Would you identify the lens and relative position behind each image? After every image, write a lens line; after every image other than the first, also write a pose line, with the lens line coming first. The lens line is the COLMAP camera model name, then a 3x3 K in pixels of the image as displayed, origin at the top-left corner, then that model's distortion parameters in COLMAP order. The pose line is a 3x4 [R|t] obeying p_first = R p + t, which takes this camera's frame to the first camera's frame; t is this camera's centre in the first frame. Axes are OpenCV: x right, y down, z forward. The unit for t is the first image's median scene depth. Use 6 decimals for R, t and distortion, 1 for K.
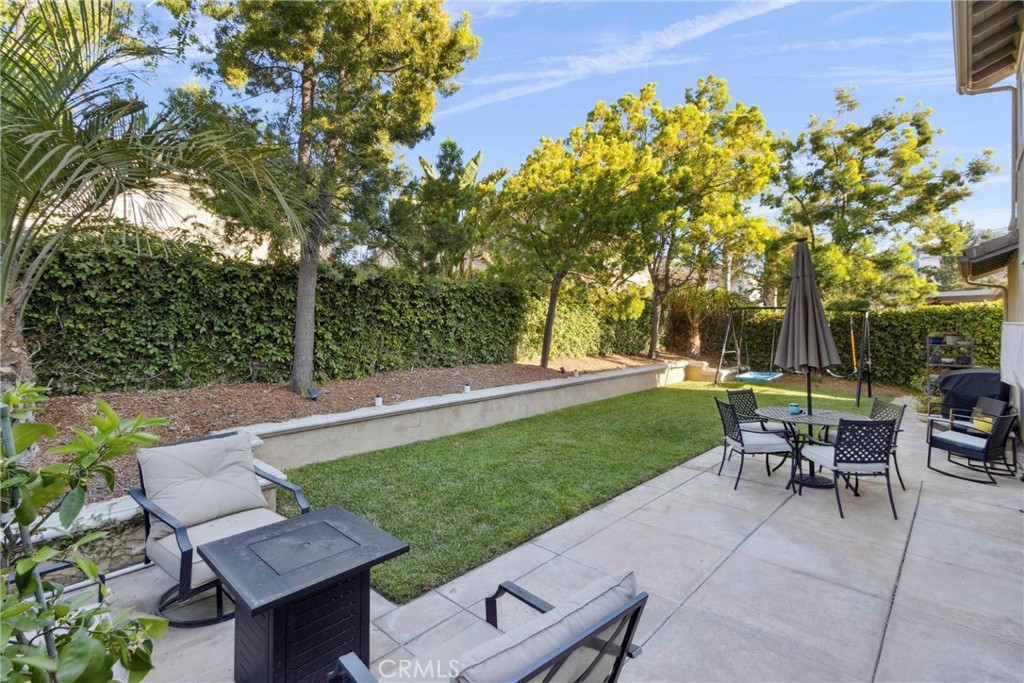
lens RADIAL K [[483.4, 0, 492.1], [0, 483.4, 318.5], [0, 0, 1]] dist [0.002682, 0.000153]
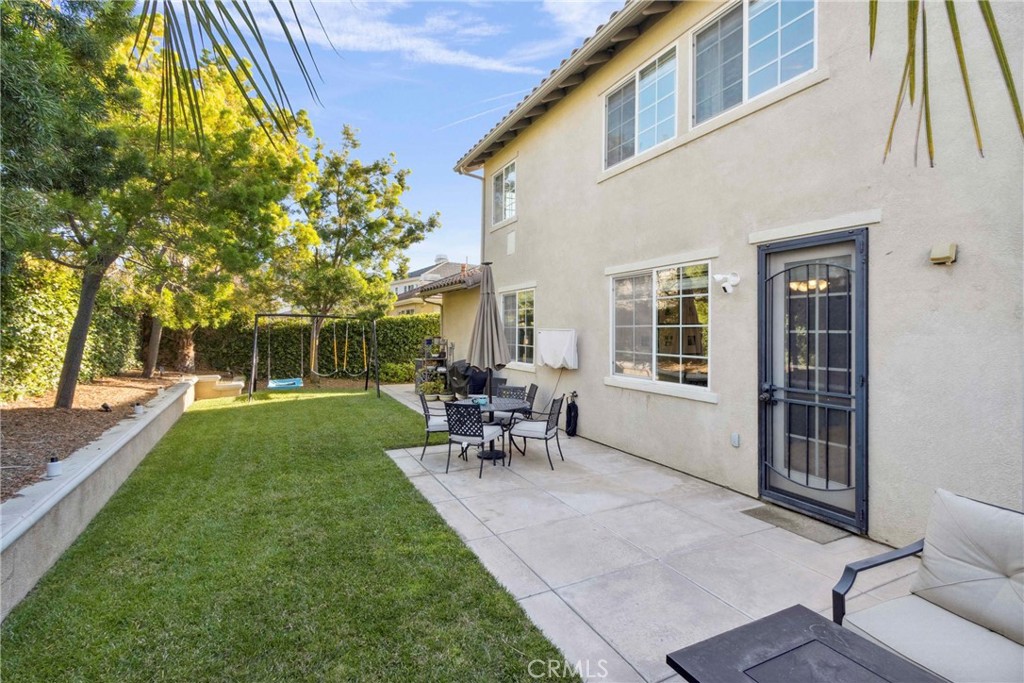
lens RADIAL K [[477.8, 0, 512.0], [0, 477.8, 341.5], [0, 0, 1]] dist [0.001201, -0.000248]
pose [[0.333309, -0.030957, 0.942309, -0.533523], [-0.003011, 0.999421, 0.033898, -0.005202], [-0.942813, -0.014136, 0.333023, 0.580926]]
